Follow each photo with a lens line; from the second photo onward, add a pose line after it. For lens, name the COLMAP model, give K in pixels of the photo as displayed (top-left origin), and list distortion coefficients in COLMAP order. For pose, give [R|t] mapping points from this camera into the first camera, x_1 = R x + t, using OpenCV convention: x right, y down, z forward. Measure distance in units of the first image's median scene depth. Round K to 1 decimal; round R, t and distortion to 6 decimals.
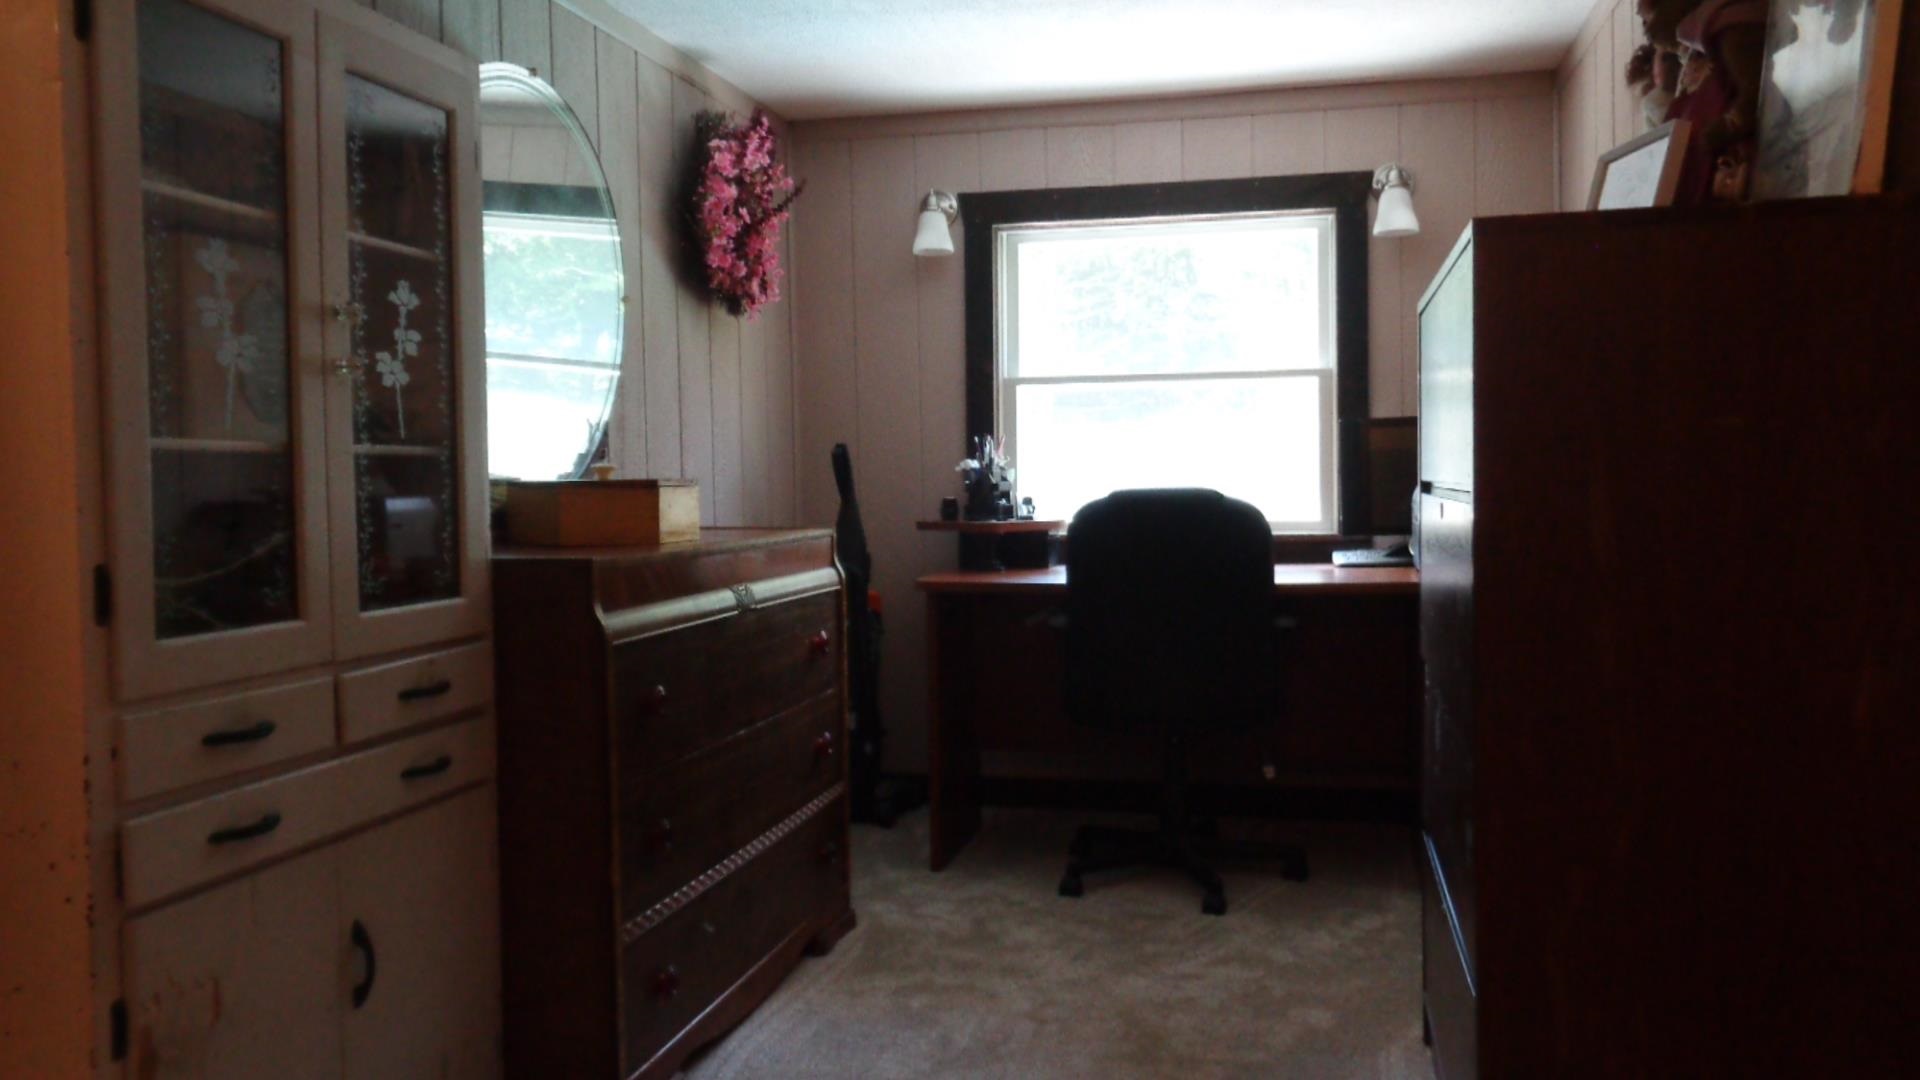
lens RADIAL K [[1463.3, 0, 959.8], [0, 1463.3, 532.0], [0, 0, 1]] dist [0.005518, 0.009537]
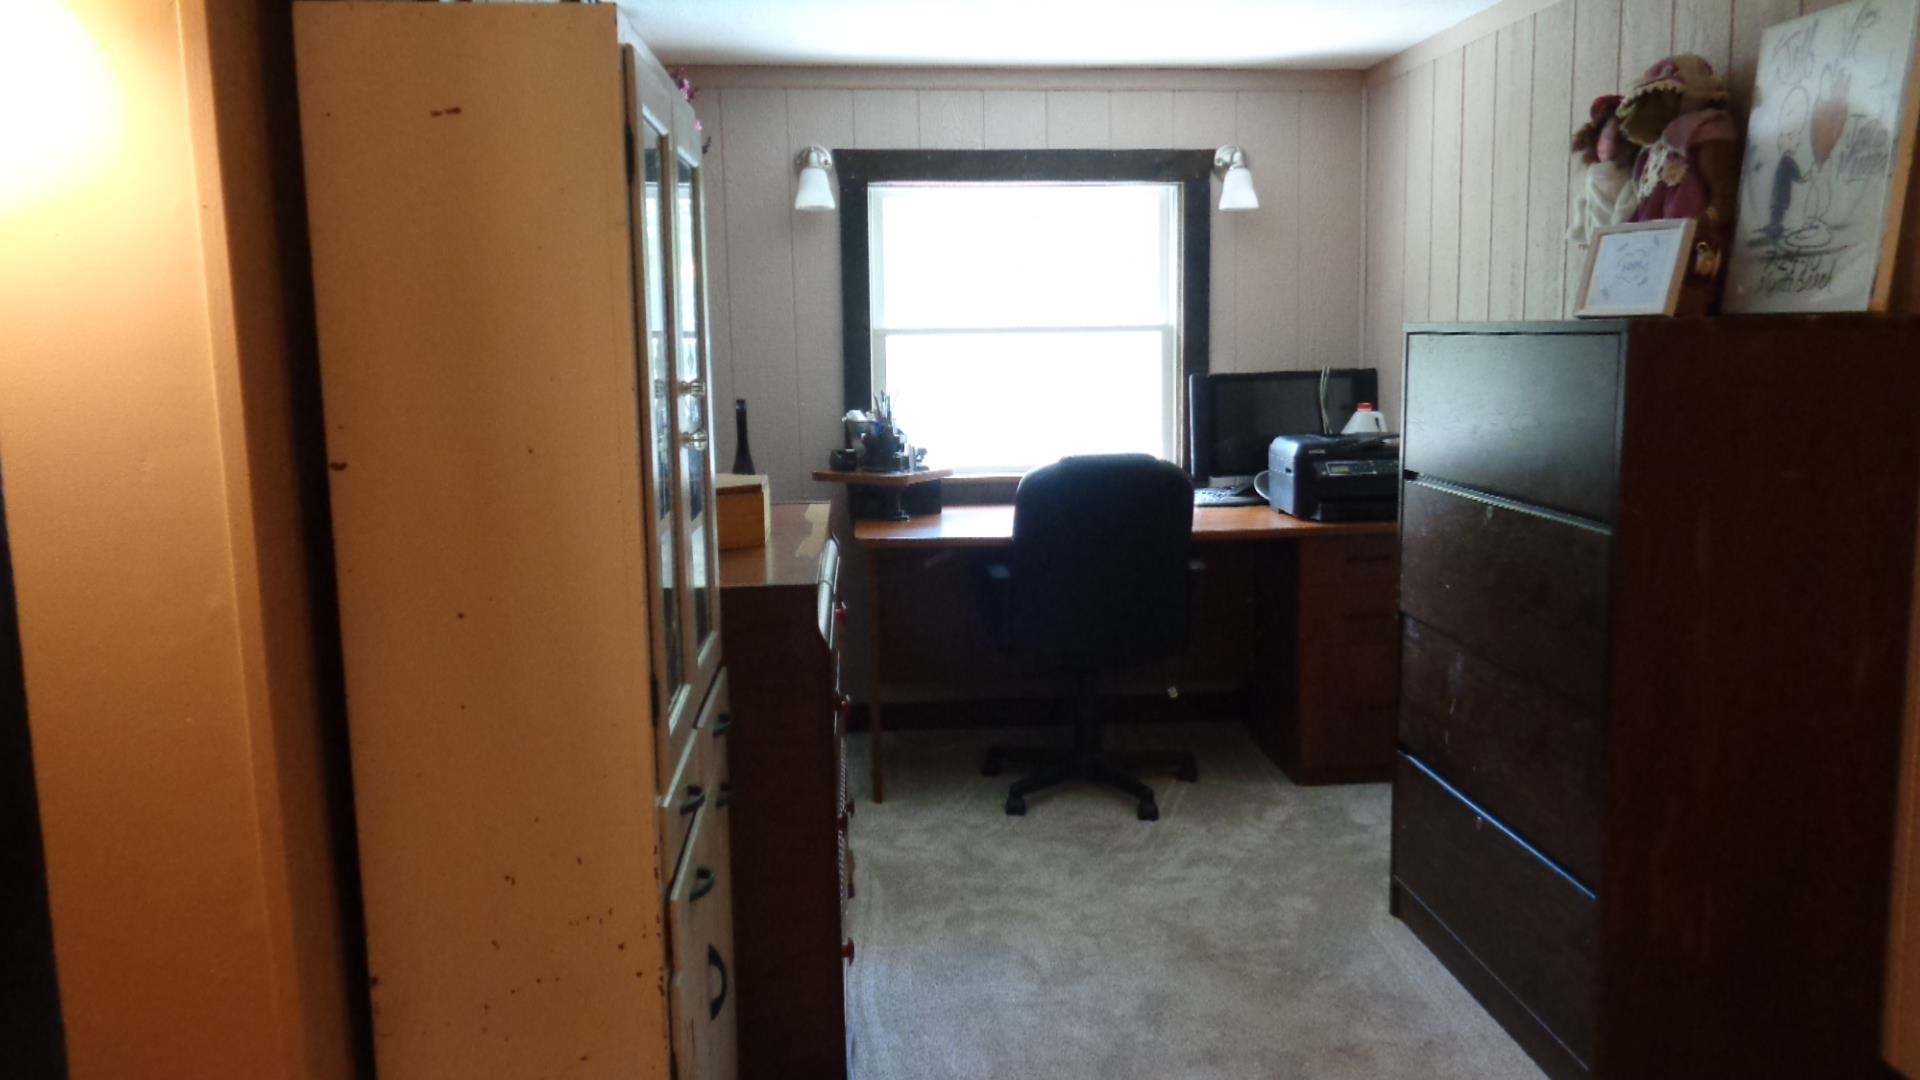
lens RADIAL K [[1463.3, 0, 965.8], [0, 1463.3, 546.5], [0, 0, 1]] dist [0.005518, 0.009537]
pose [[0.950377, -0.045104, 0.307812, -0.301393], [0.012702, 0.994235, 0.106468, -0.077963], [-0.310840, -0.097275, 0.945471, -0.033876]]
